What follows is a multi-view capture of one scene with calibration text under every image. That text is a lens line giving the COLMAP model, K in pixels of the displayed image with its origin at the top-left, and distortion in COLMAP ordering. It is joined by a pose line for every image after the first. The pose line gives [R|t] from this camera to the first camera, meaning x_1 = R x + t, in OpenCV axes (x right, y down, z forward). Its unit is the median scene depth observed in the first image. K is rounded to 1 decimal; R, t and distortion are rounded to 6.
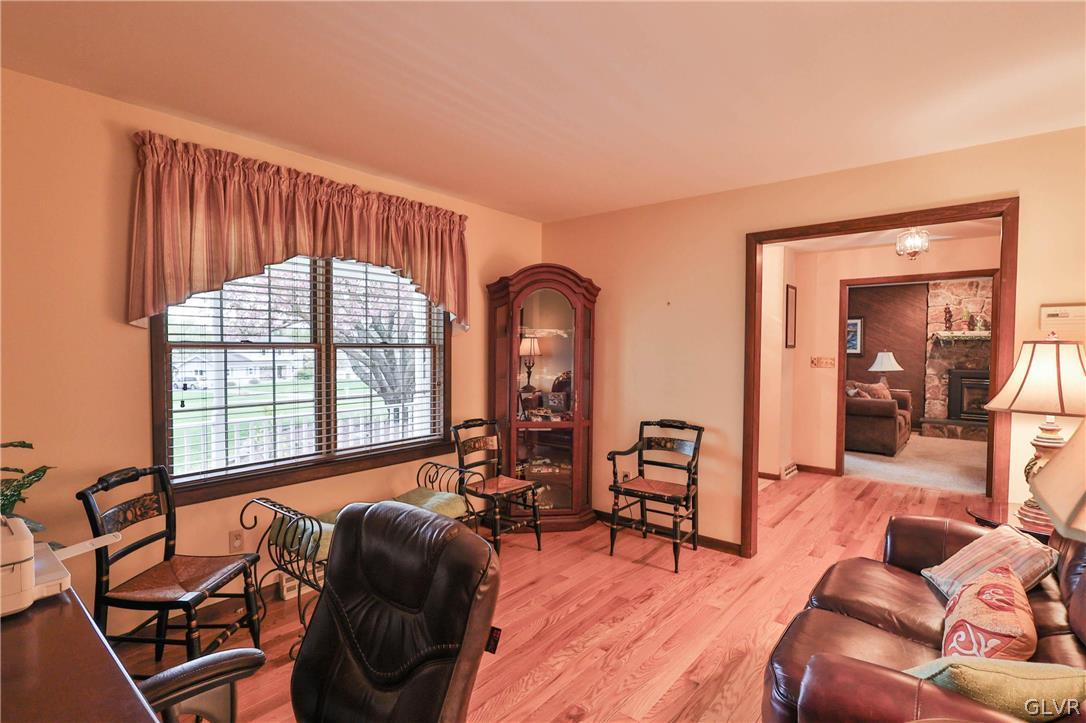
lens RADIAL K [[533.6, 0, 542.6], [0, 533.6, 361.0], [0, 0, 1]] dist [-0.001115, 0.000576]
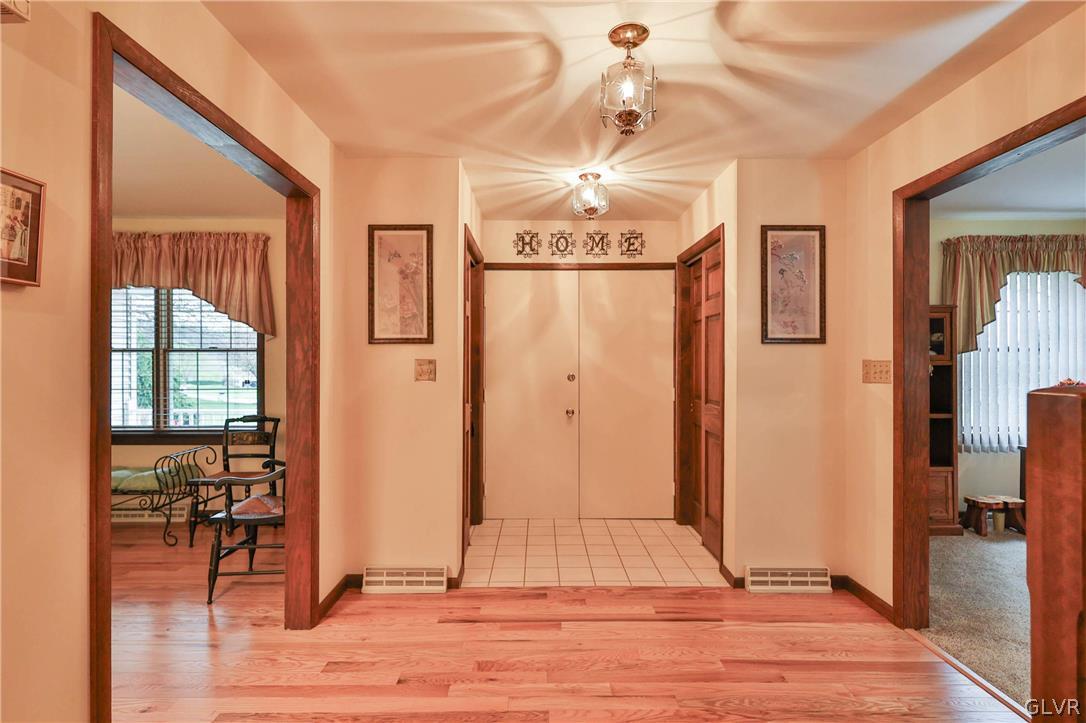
lens RADIAL K [[533.6, 0, 546.3], [0, 533.6, 354.9], [0, 0, 1]] dist [-0.001115, 0.000576]
pose [[0.655127, -0.003752, -0.755509, 1.129415], [-0.017244, 0.999653, -0.019917, -0.004742], [0.755322, 0.026076, 0.654835, 0.742070]]
